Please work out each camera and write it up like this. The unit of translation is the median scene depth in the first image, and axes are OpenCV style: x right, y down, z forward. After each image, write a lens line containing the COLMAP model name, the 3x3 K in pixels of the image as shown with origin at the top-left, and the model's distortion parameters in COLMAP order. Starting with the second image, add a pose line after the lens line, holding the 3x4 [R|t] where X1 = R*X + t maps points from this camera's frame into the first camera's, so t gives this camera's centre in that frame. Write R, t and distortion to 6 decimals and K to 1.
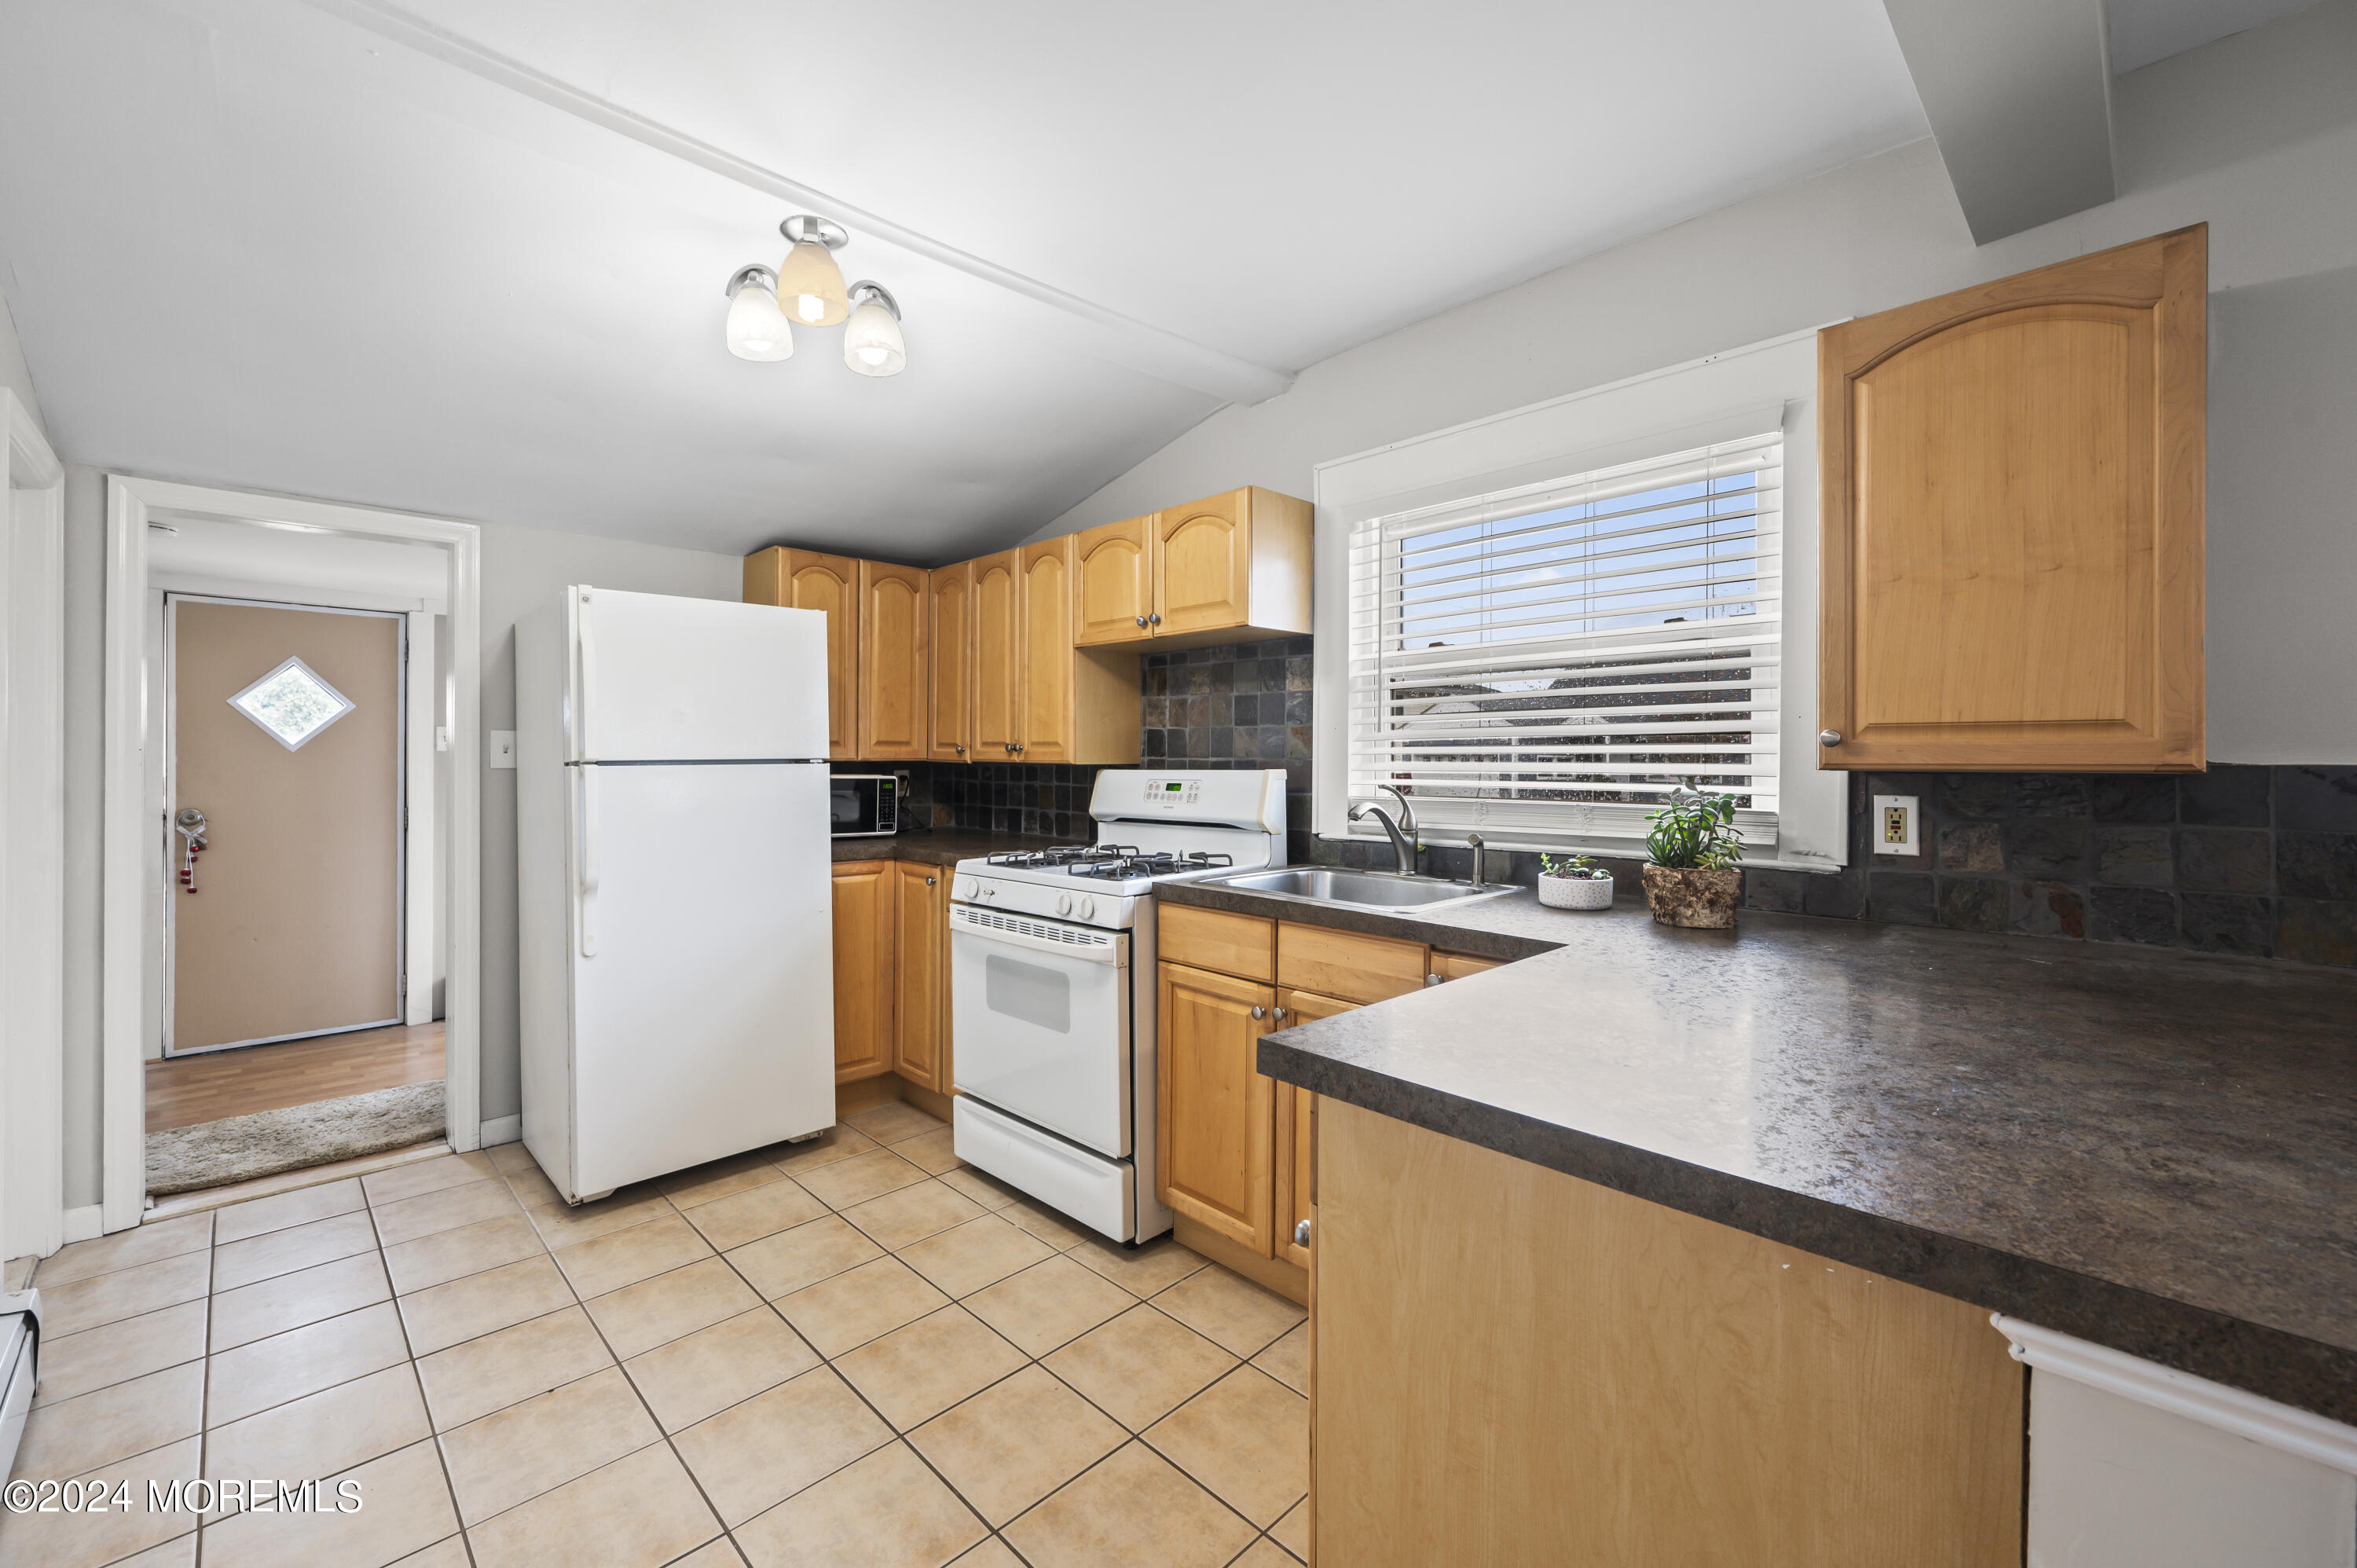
lens RADIAL K [[946.8, 0, 1161.9], [0, 946.8, 761.4], [0, 0, 1]] dist [-0.001084, 0.000151]
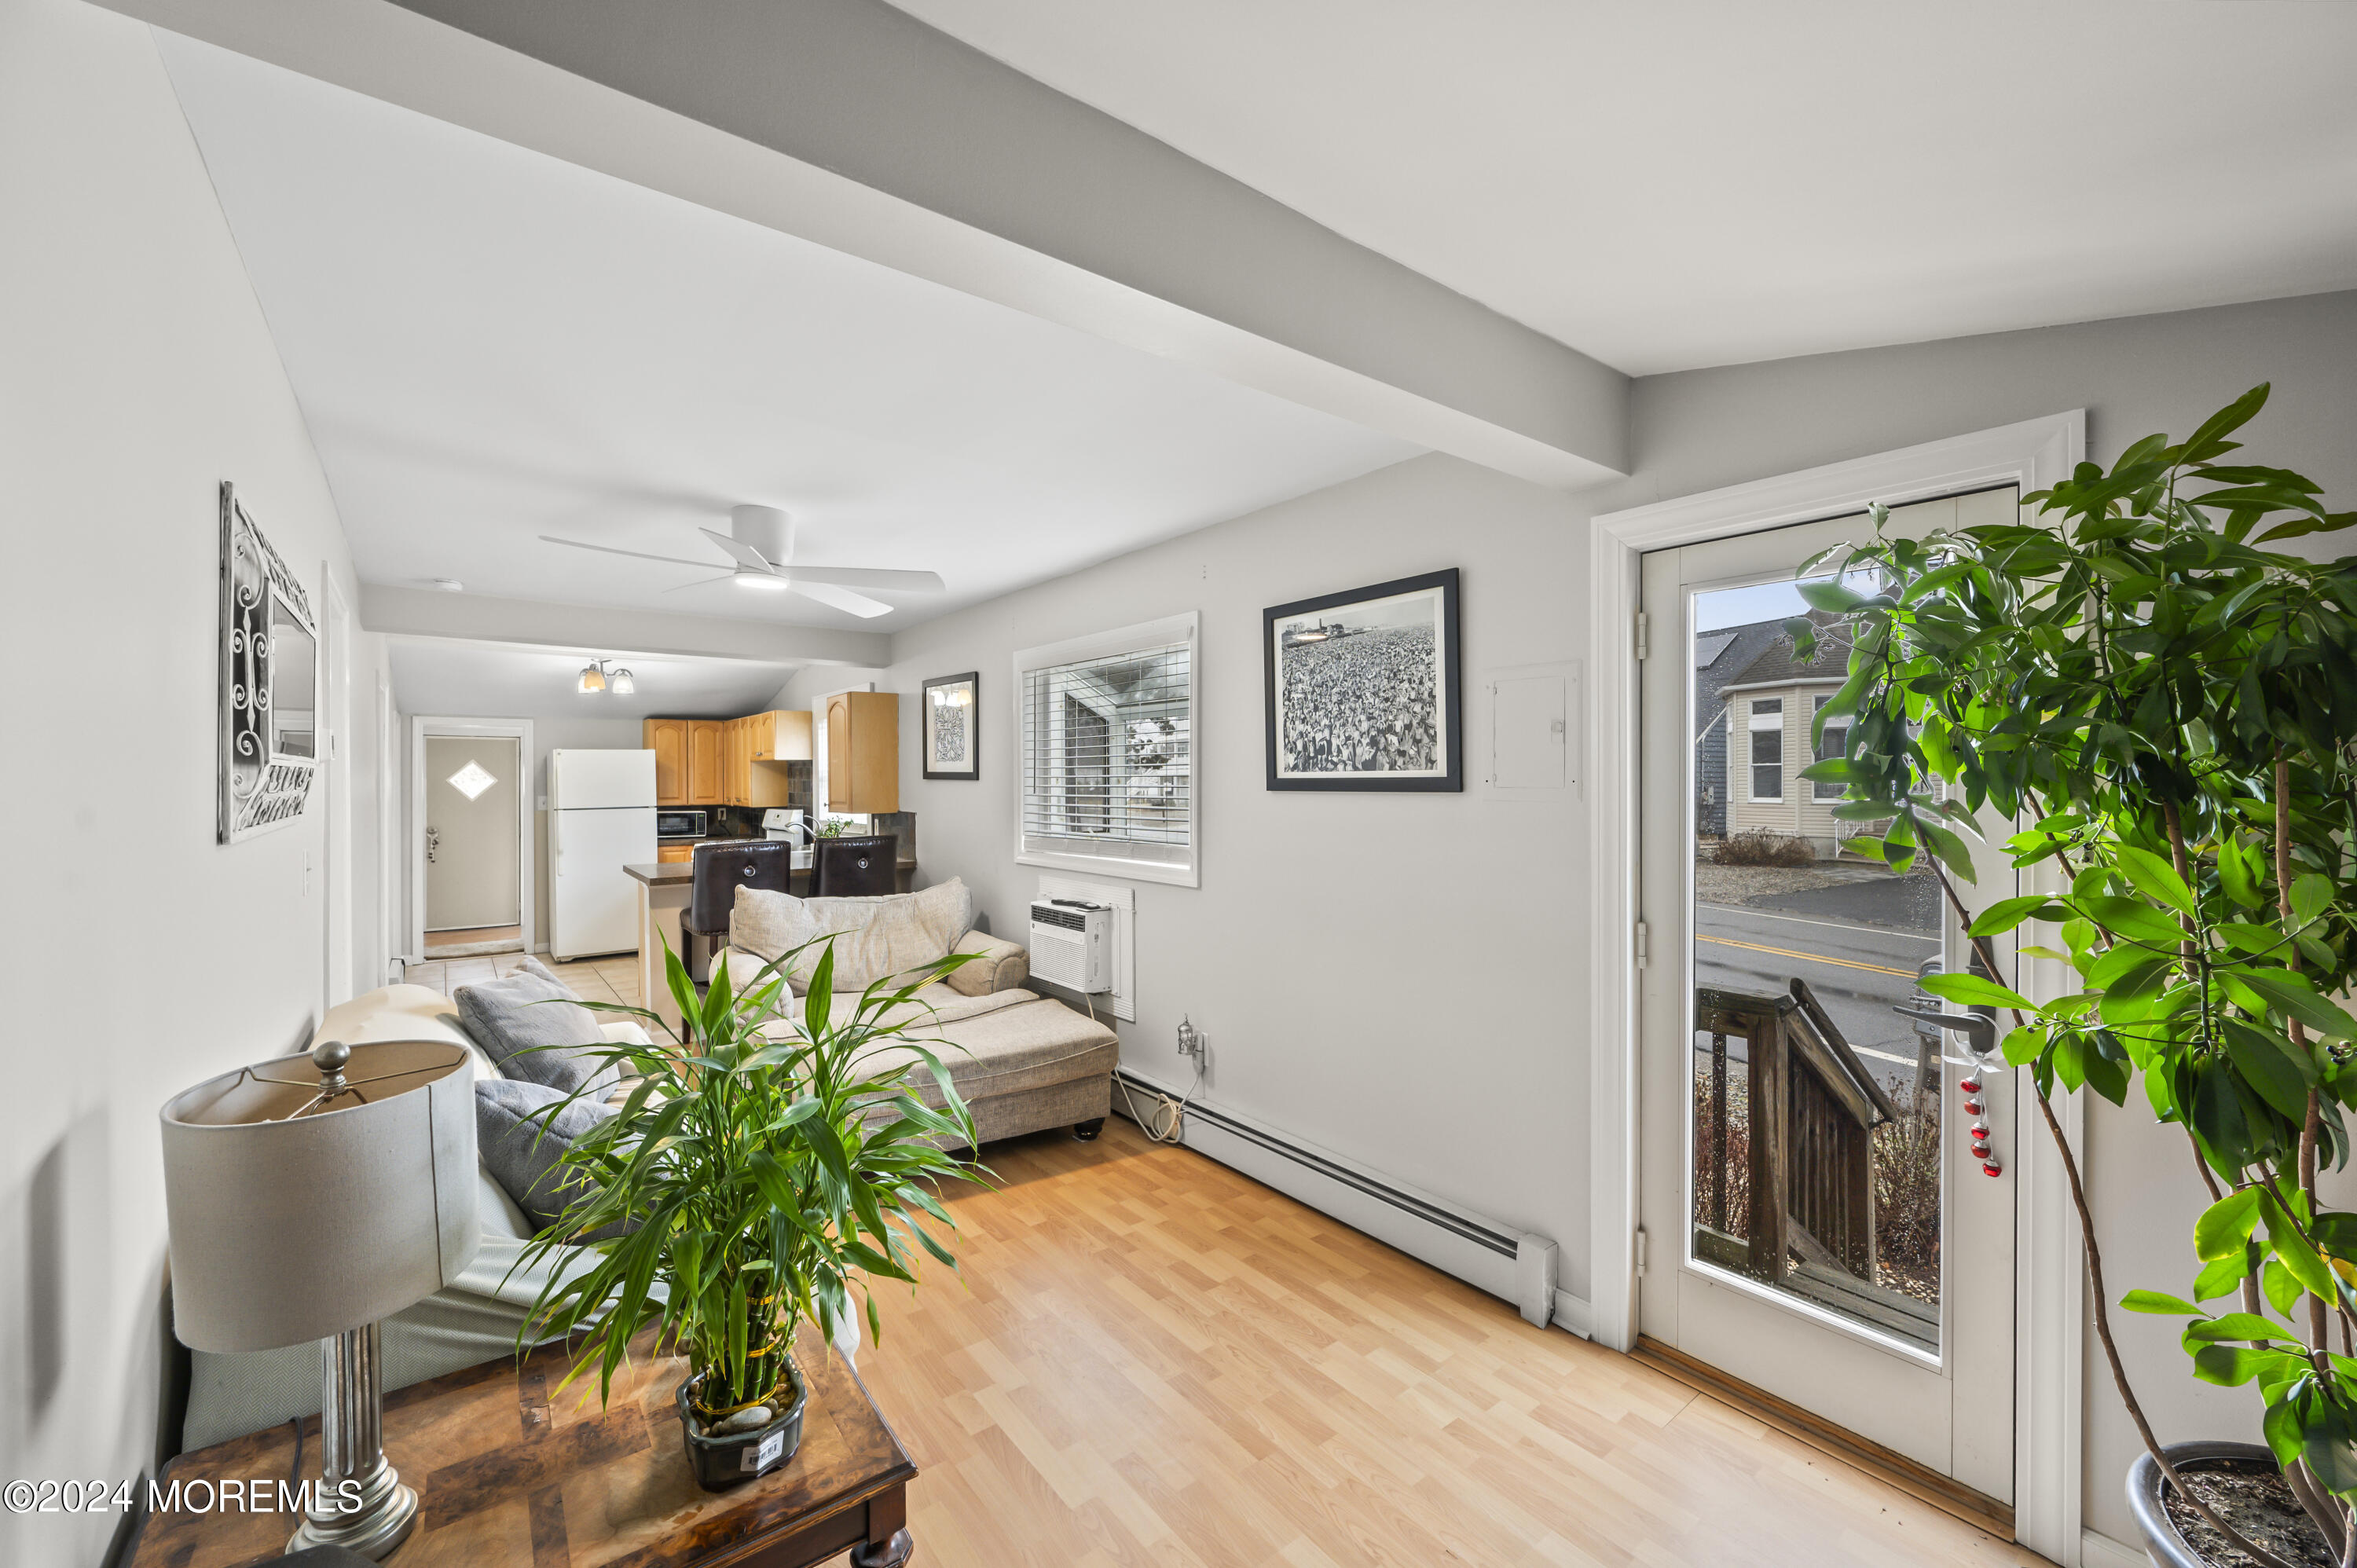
lens RADIAL K [[935.5, 0, 1168.5], [0, 935.5, 779.8], [0, 0, 1]] dist [-0.001549, -0.000058]
pose [[0.993406, -0.008240, -0.114352, 1.429101], [0.007987, 0.999965, -0.002670, -0.061289], [0.114370, 0.001739, 0.993437, -1.485574]]
